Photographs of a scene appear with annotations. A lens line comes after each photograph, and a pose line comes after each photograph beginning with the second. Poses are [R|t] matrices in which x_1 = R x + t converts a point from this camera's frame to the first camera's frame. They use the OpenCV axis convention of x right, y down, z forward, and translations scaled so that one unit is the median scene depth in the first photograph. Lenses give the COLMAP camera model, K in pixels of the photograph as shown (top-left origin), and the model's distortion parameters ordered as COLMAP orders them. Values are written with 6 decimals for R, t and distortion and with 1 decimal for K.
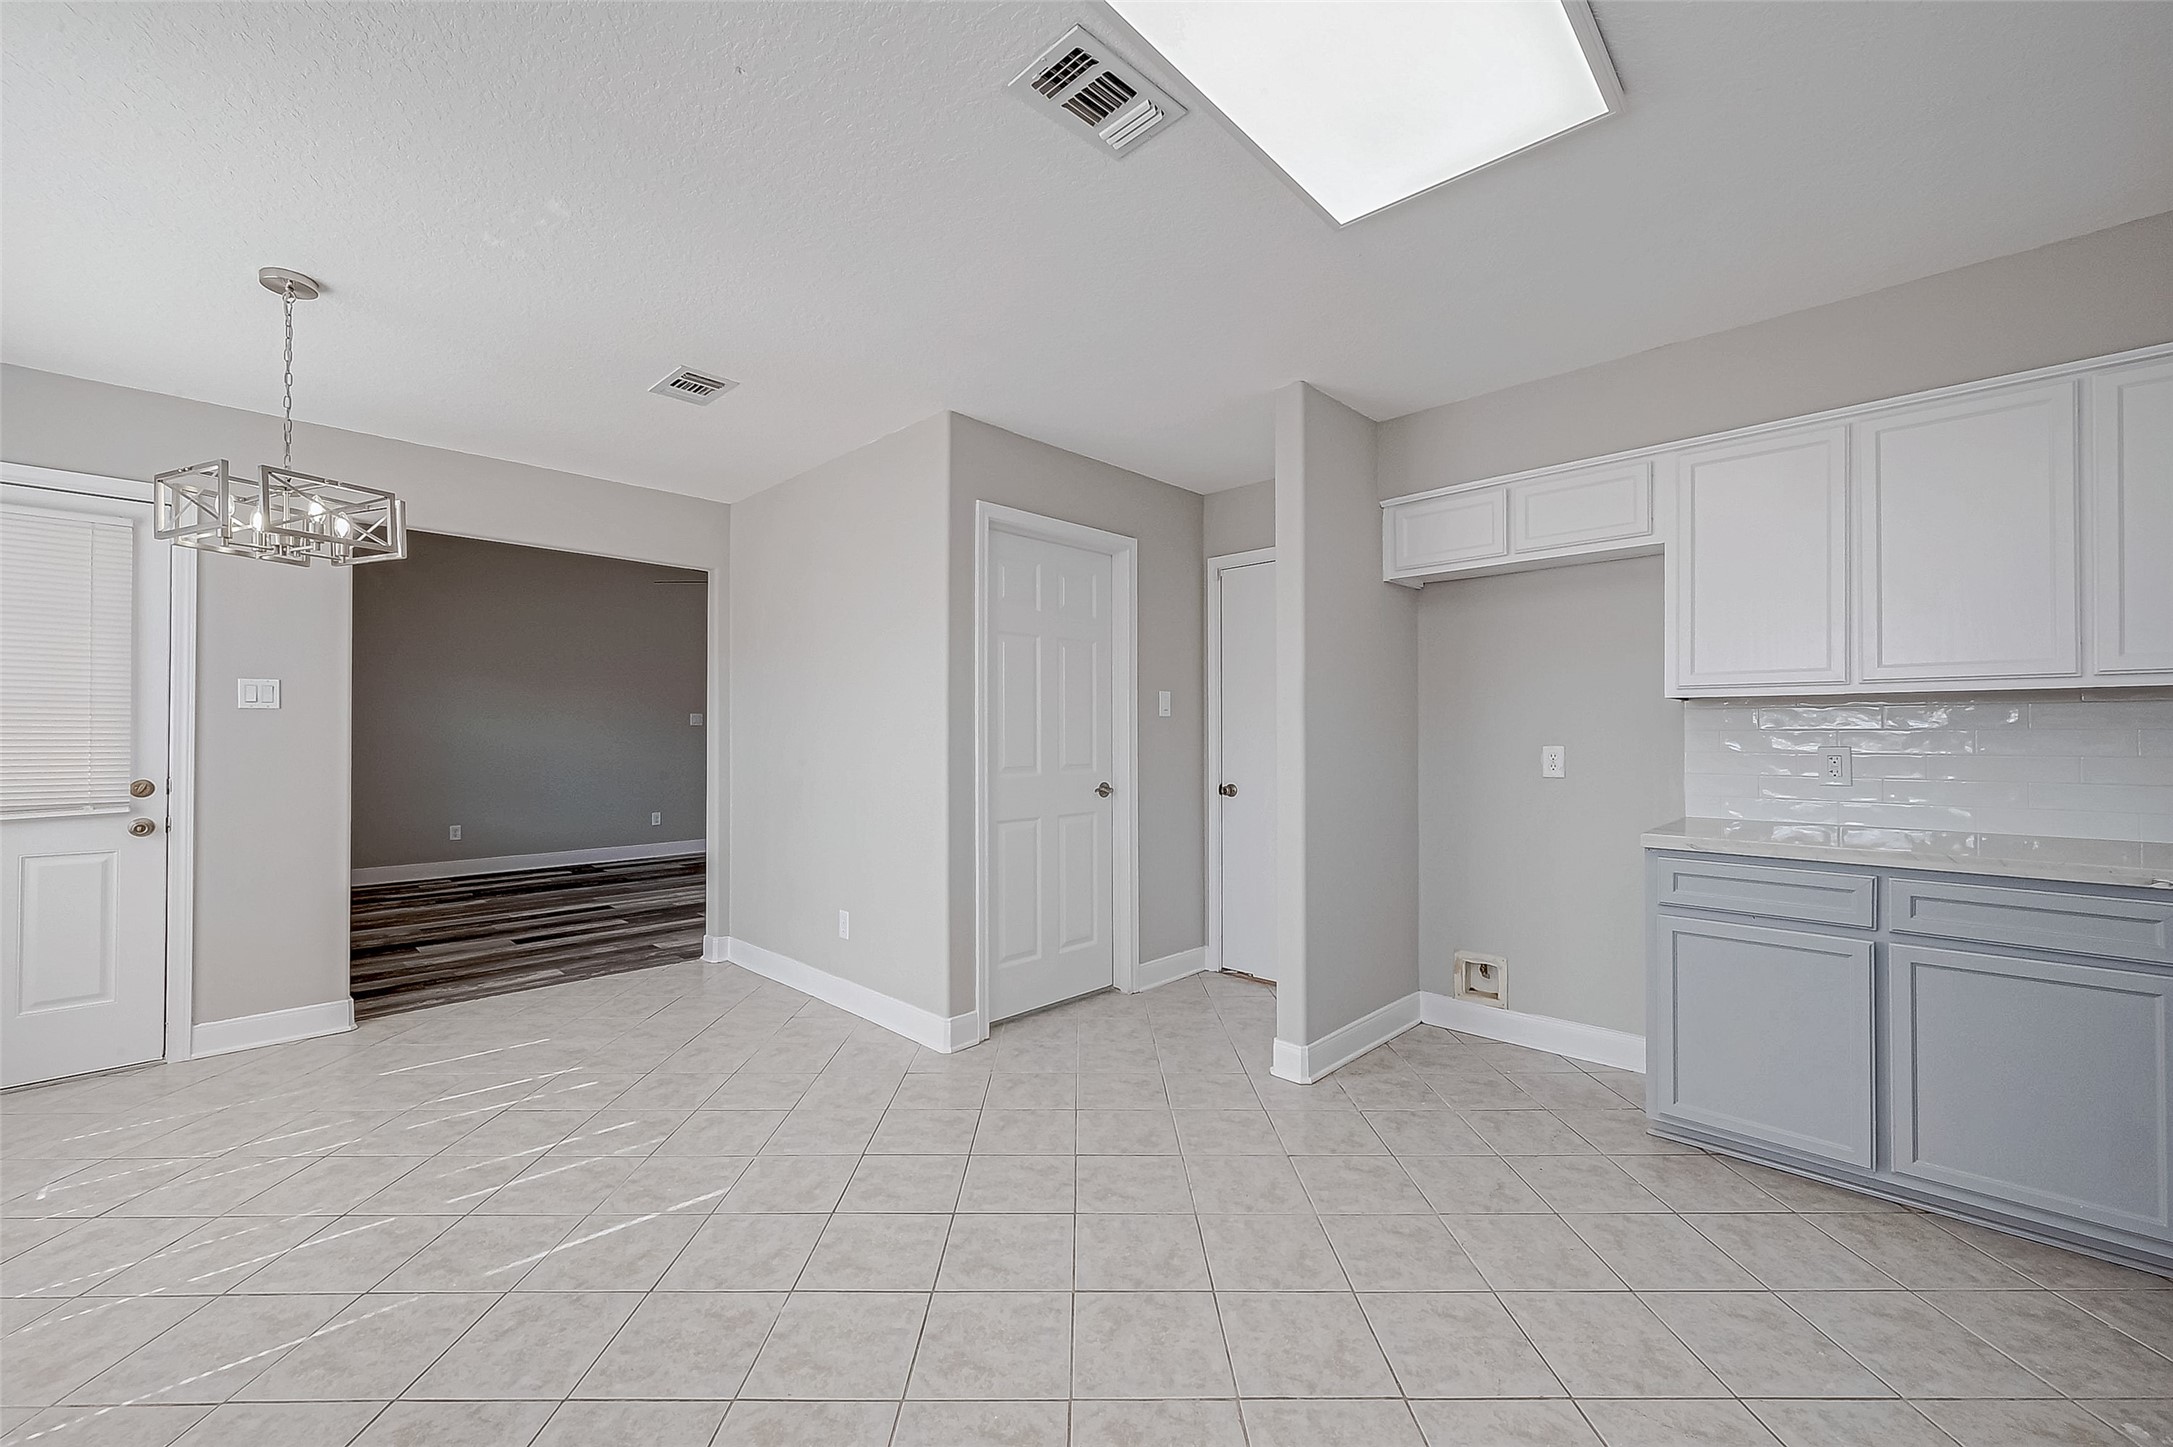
lens RADIAL K [[857.1, 0, 1092.6], [0, 857.1, 738.8], [0, 0, 1]] dist [-0.001591, -0.000456]
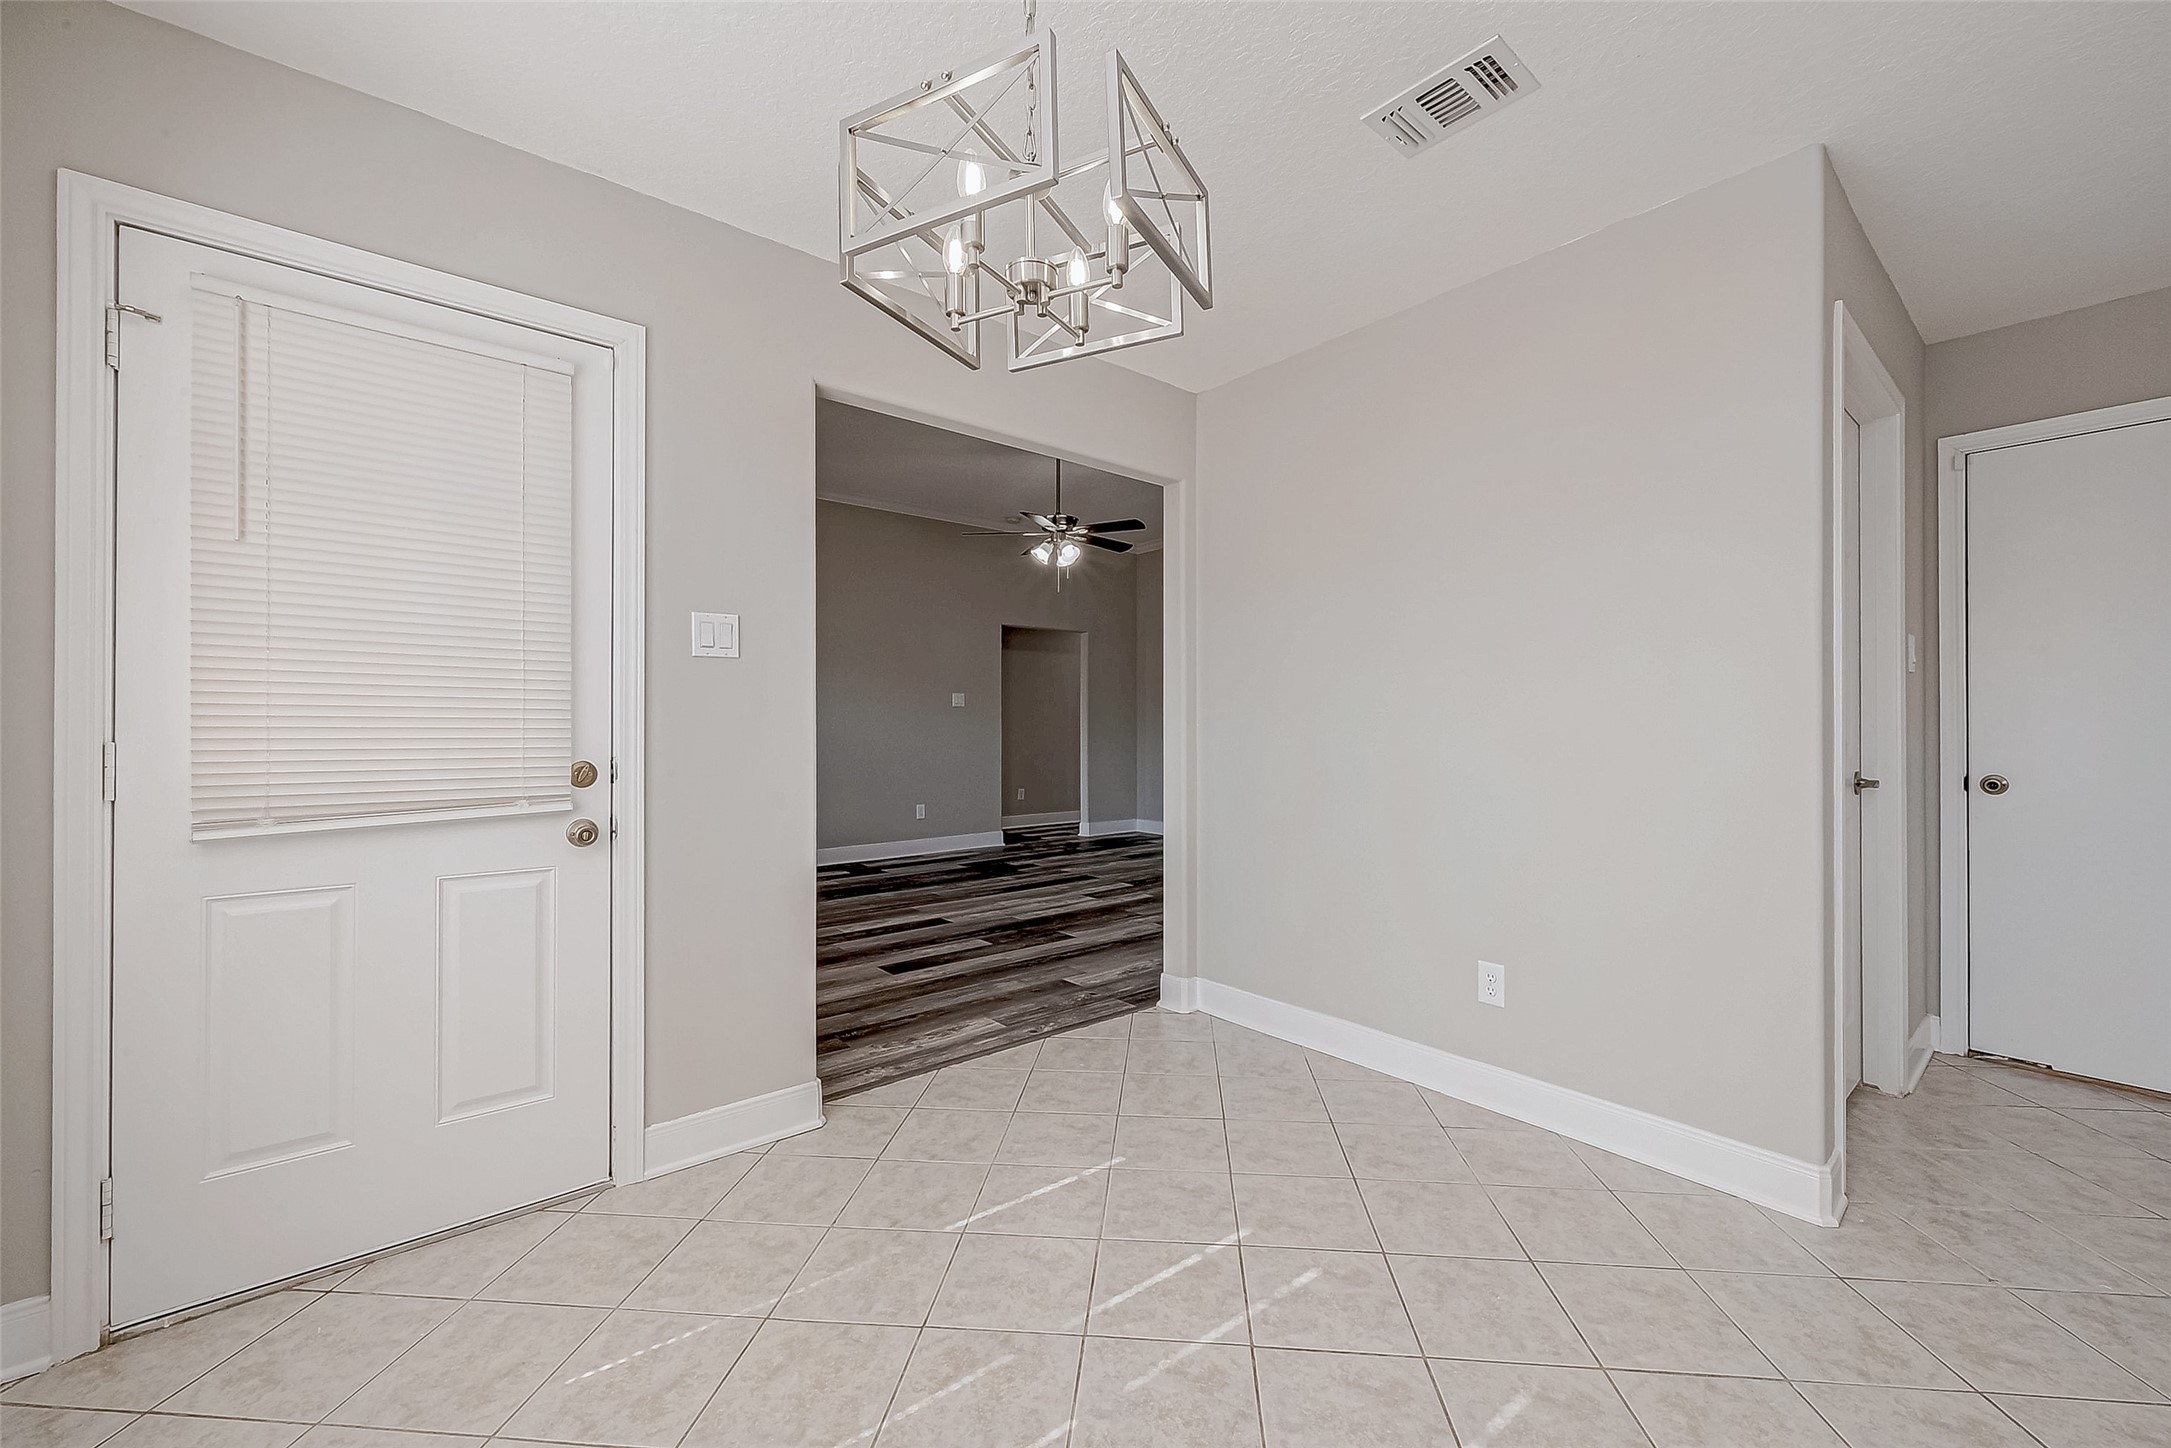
lens RADIAL K [[856.3, 0, 1100.5], [0, 856.3, 734.5], [0, 0, 1]] dist [-0.001591, -0.000456]
pose [[0.994602, -0.000278, -0.103762, -0.612996], [0.000902, 0.999982, 0.005976, 0.022639], [0.103758, -0.006037, 0.994584, 0.363477]]
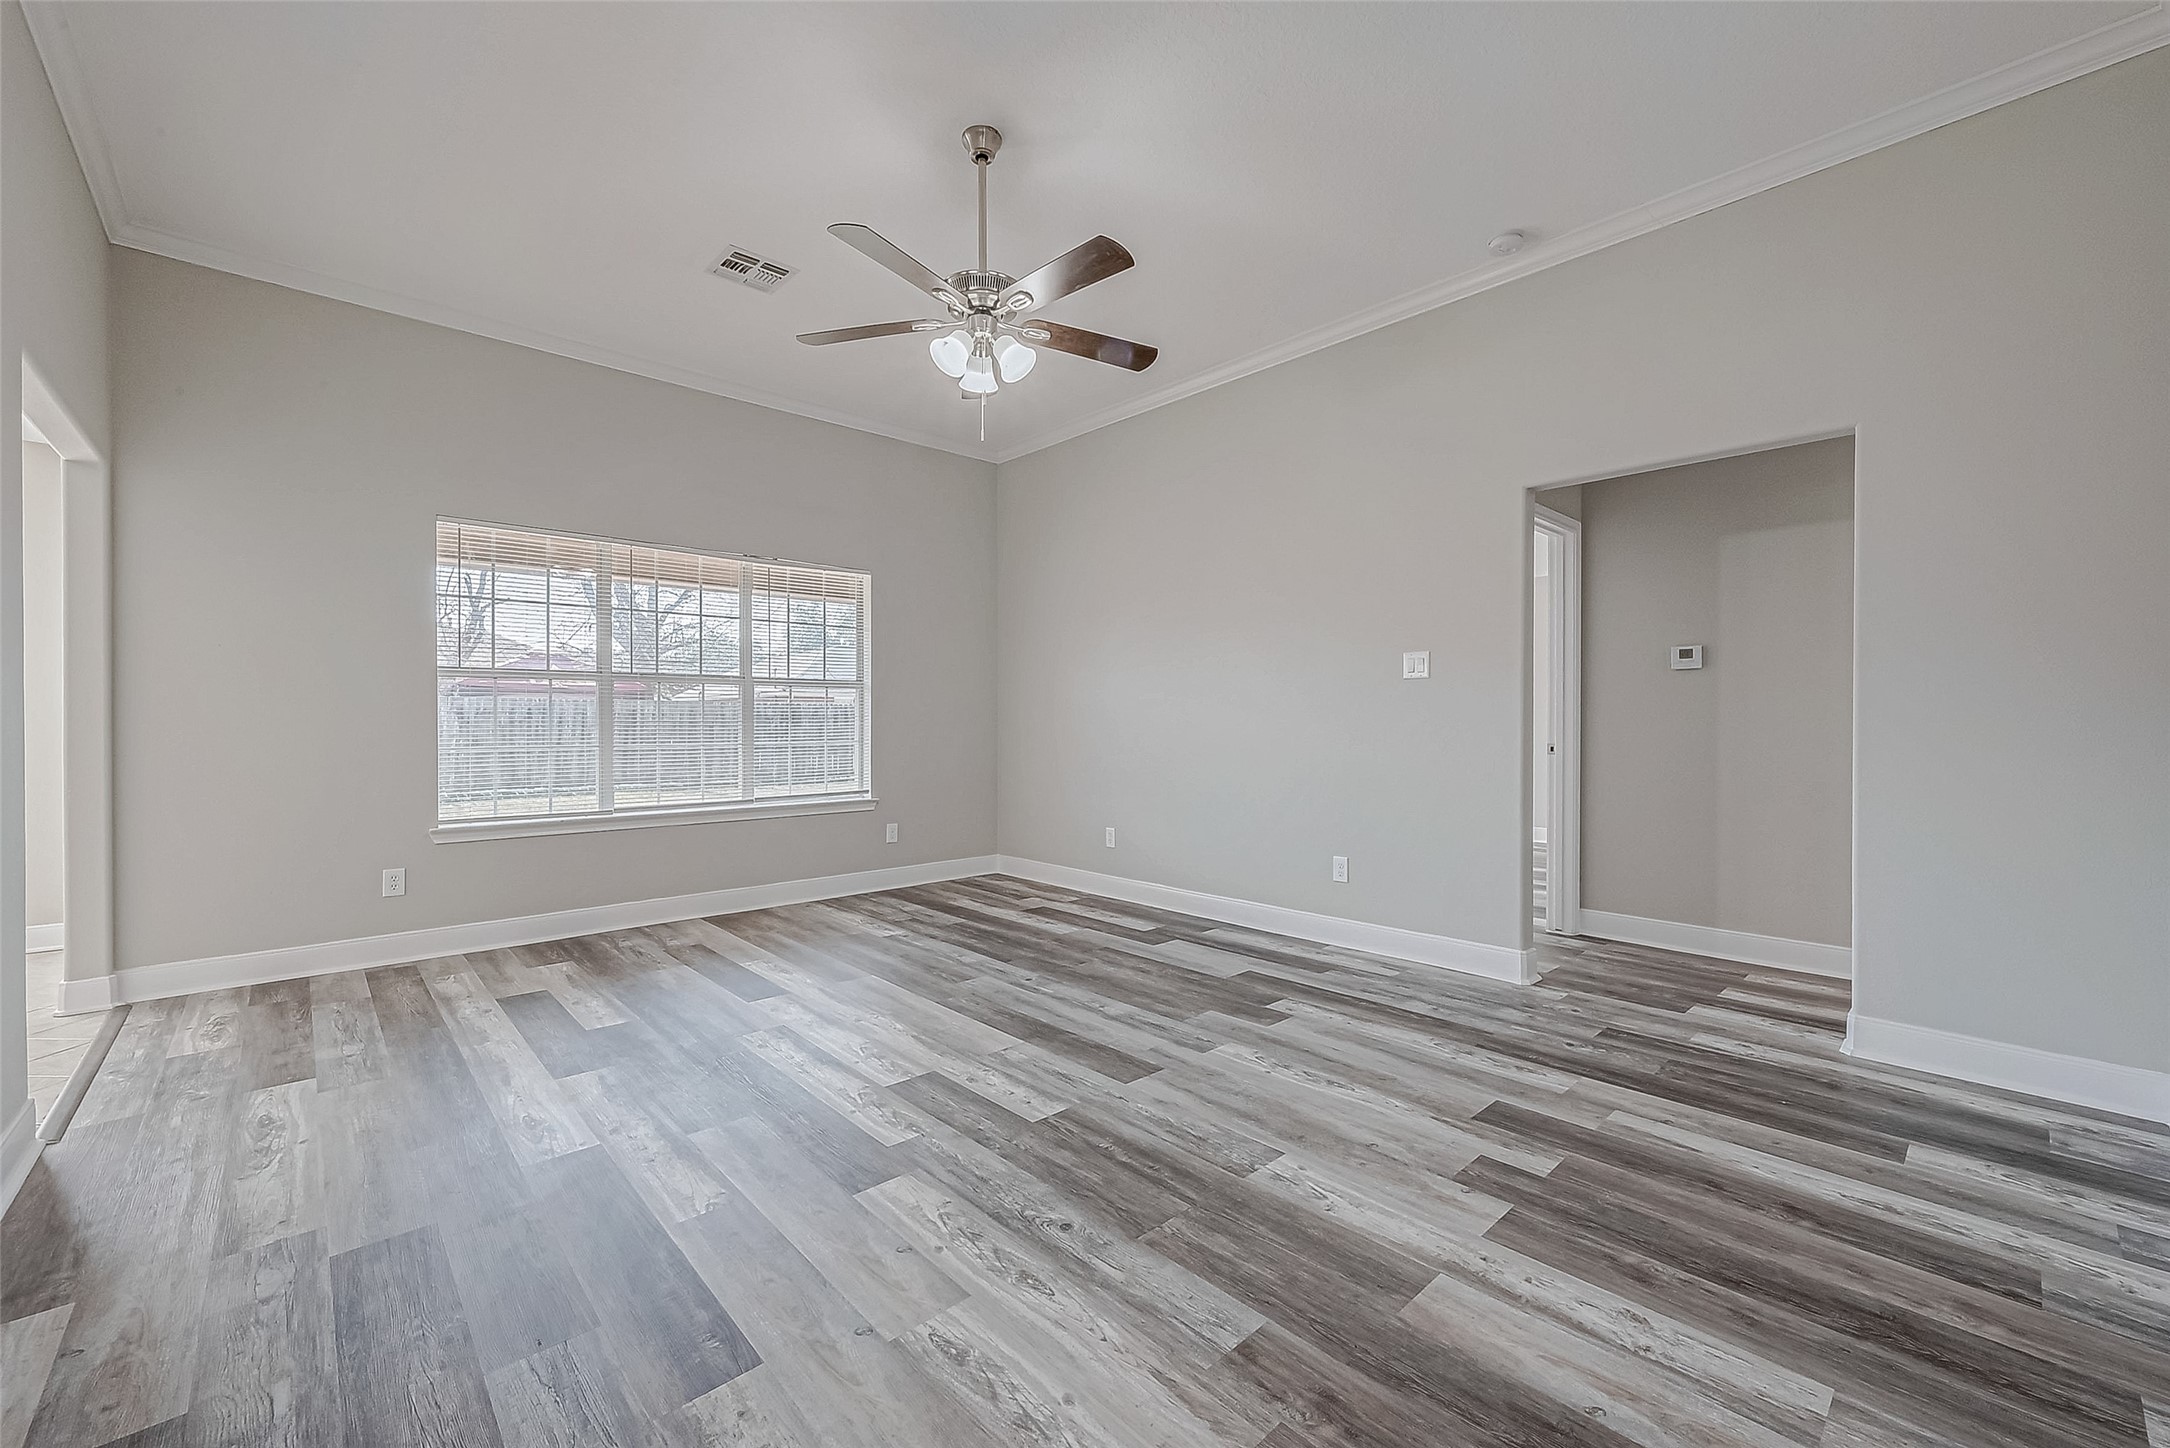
lens RADIAL K [[855.9, 0, 1085.1], [0, 855.9, 728.9], [0, 0, 1]] dist [-0.001591, -0.000456]
pose [[-0.055899, 0.011278, -0.998373, 0.016258], [-0.003016, 0.999930, 0.011465, 0.018486], [0.998432, 0.003652, -0.055861, 2.411794]]
